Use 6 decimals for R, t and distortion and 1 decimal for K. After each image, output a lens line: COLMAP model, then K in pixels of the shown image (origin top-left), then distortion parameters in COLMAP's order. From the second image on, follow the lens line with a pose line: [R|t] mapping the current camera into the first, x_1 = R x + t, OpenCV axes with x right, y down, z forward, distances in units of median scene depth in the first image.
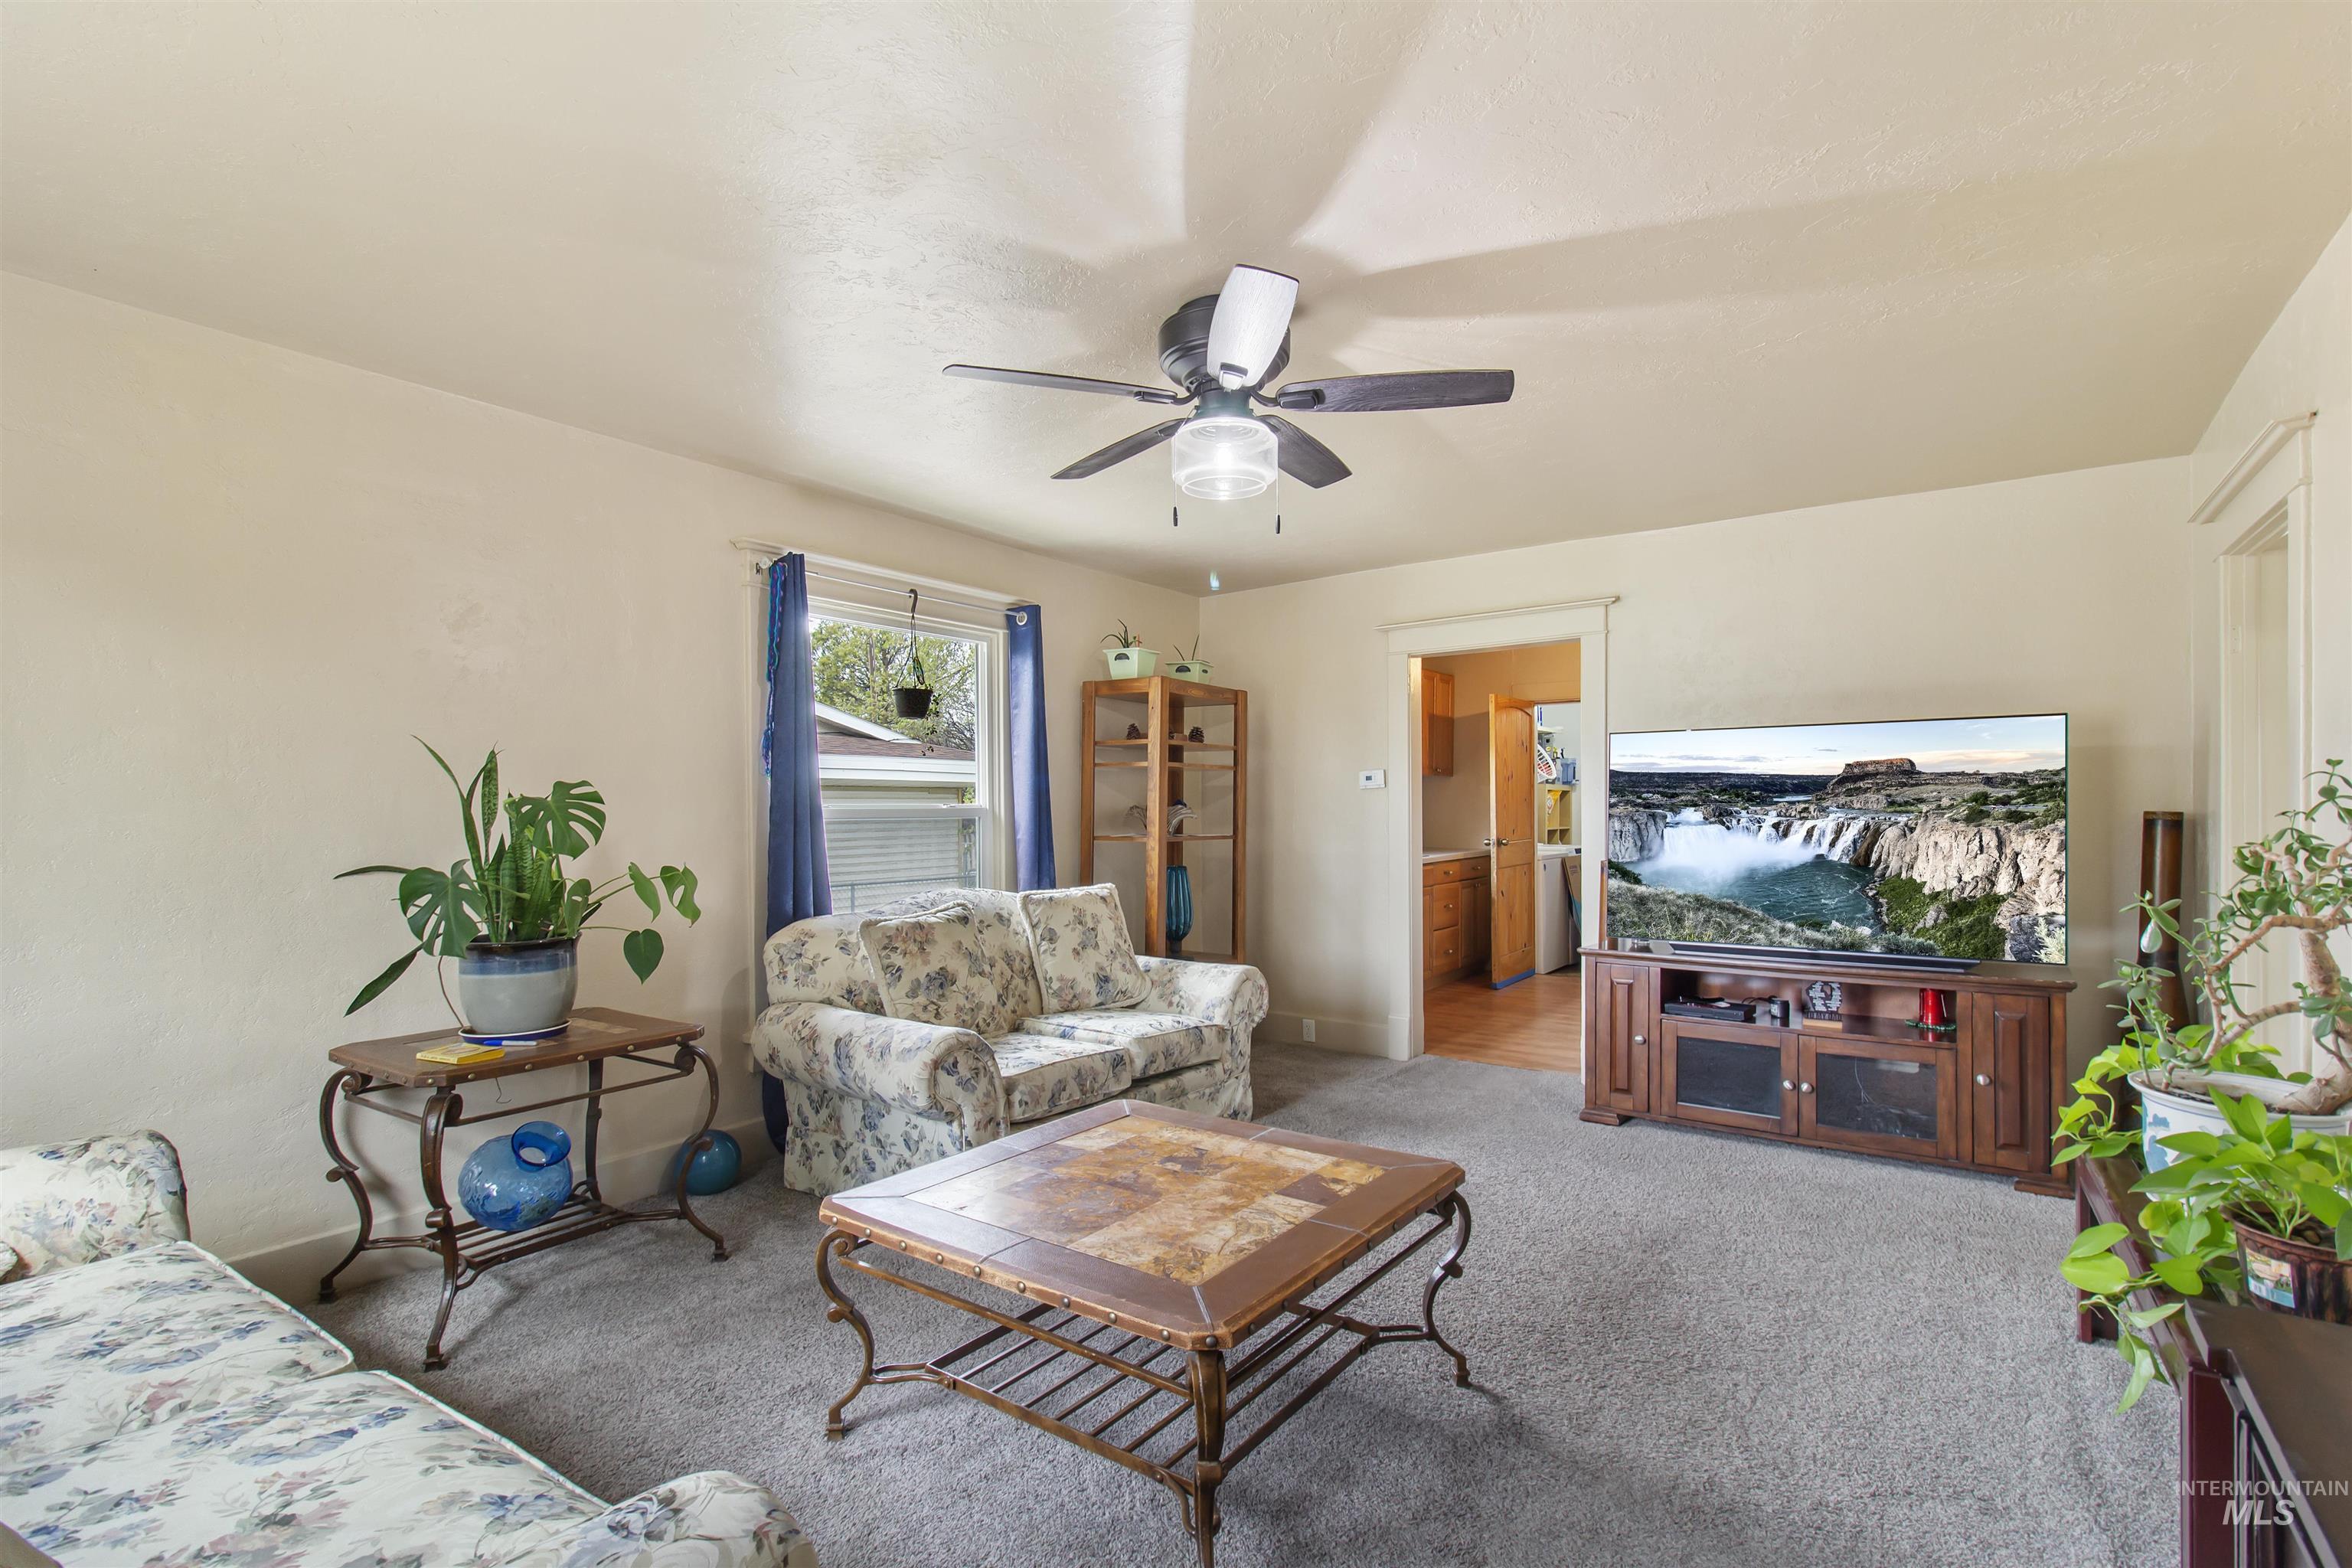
lens RADIAL K [[1091.4, 0, 1180.4], [0, 1091.4, 801.0], [0, 0, 1]] dist [-0.001899, 0.001359]
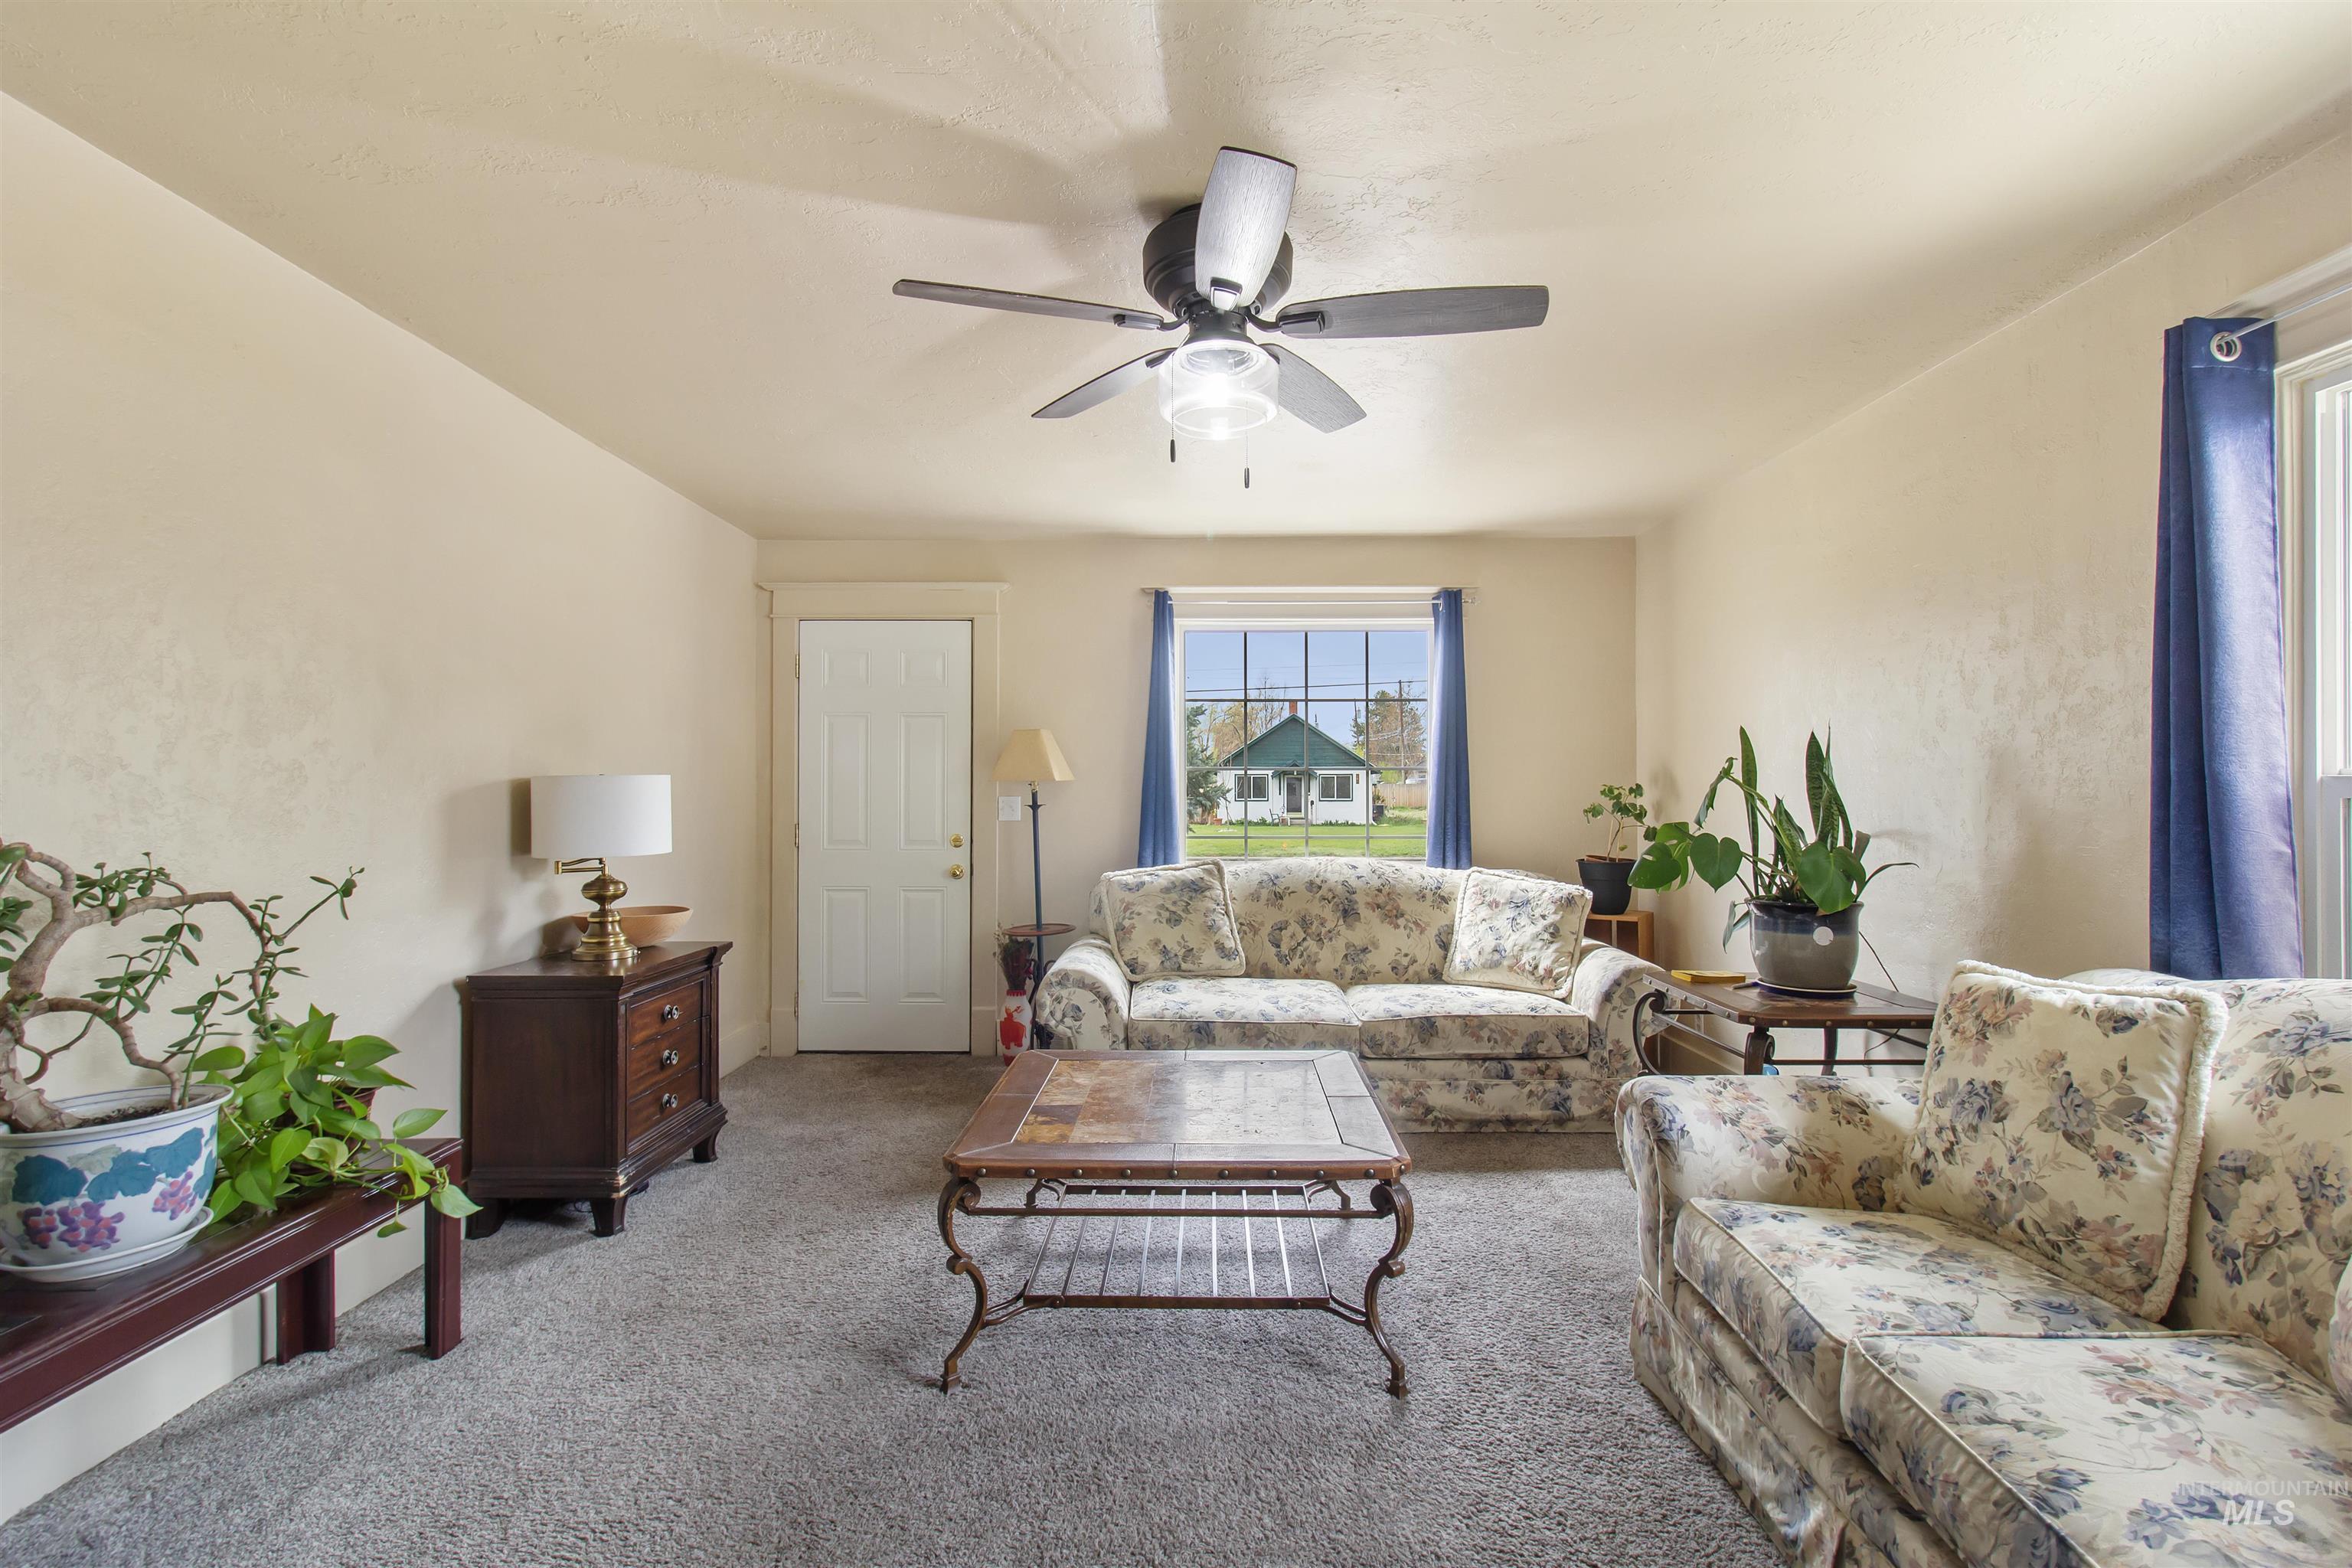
lens RADIAL K [[1091.4, 0, 1191.7], [0, 1091.4, 790.7], [0, 0, 1]] dist [-0.001899, 0.001359]
pose [[-0.816121, 0.007678, -0.577829, 0.578743], [0.012012, 0.999921, -0.003678, 0.014010], [0.577756, -0.009943, -0.816149, 1.745270]]
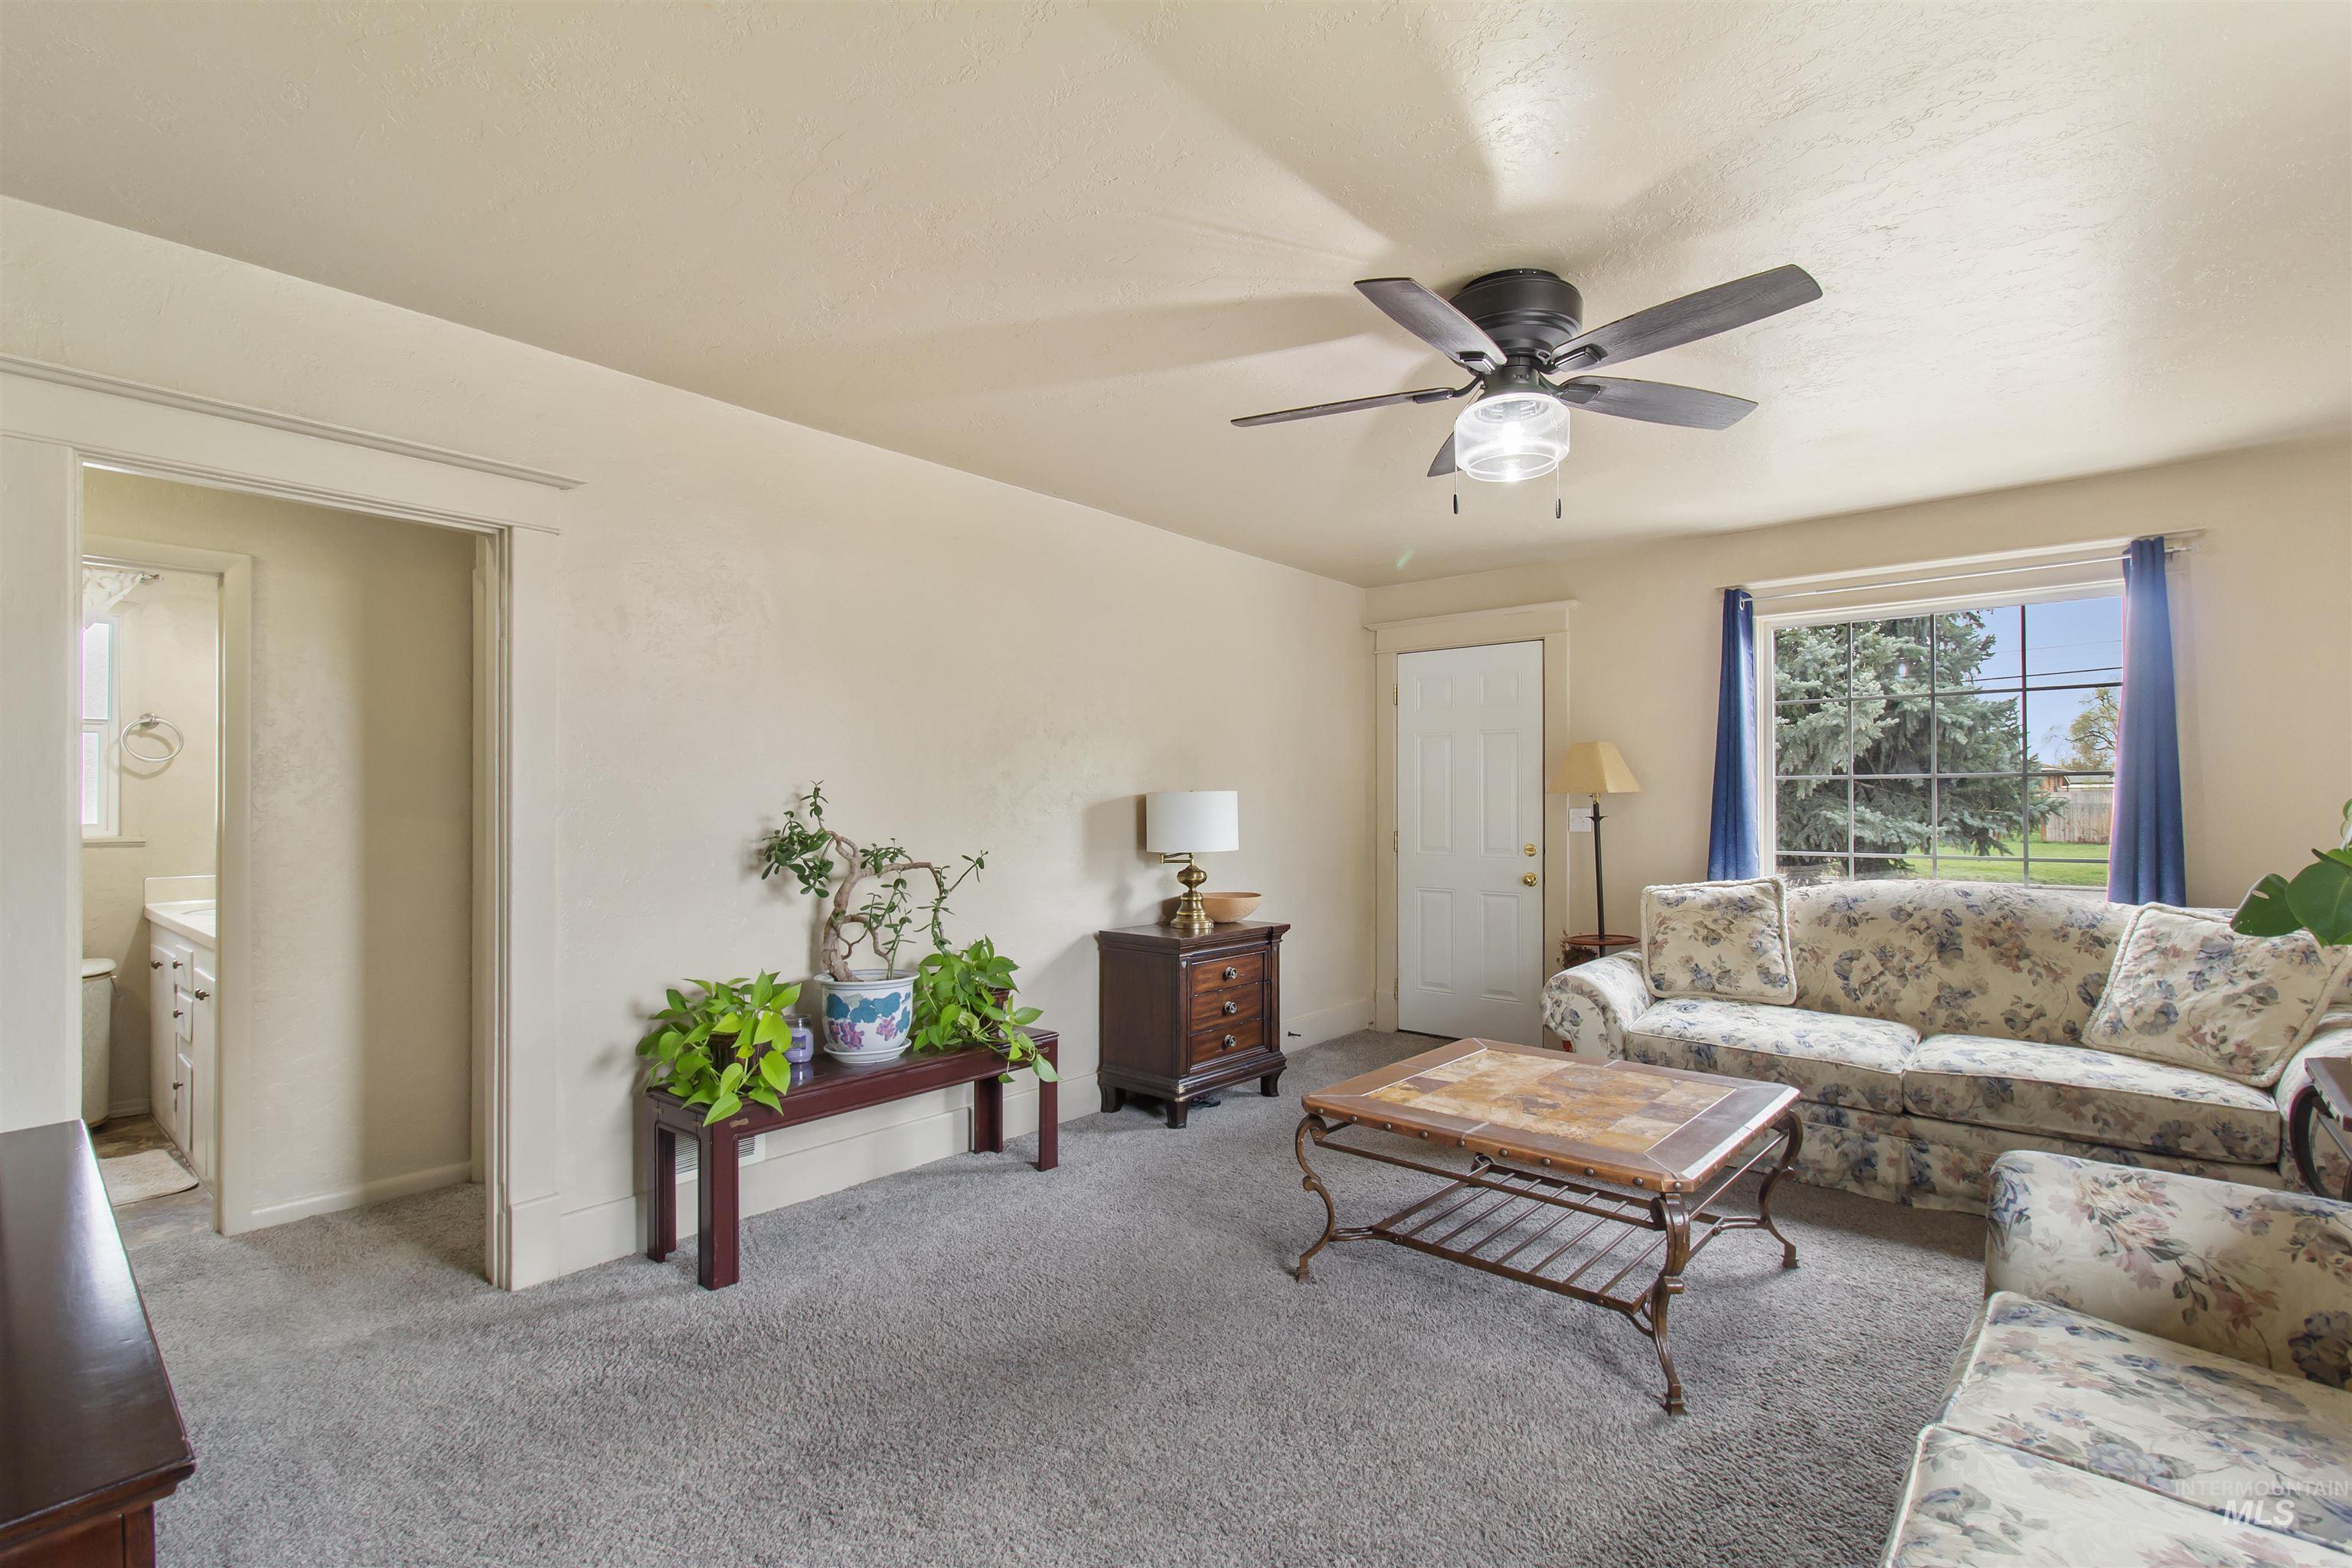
lens RADIAL K [[1091.4, 0, 1182.6], [0, 1091.4, 798.4], [0, 0, 1]] dist [-0.001899, 0.001359]
pose [[-0.995588, 0.009111, 0.093387, 0.248230], [0.007866, 0.999875, -0.013692, 0.017151], [-0.093500, -0.012897, -0.995536, 2.026256]]
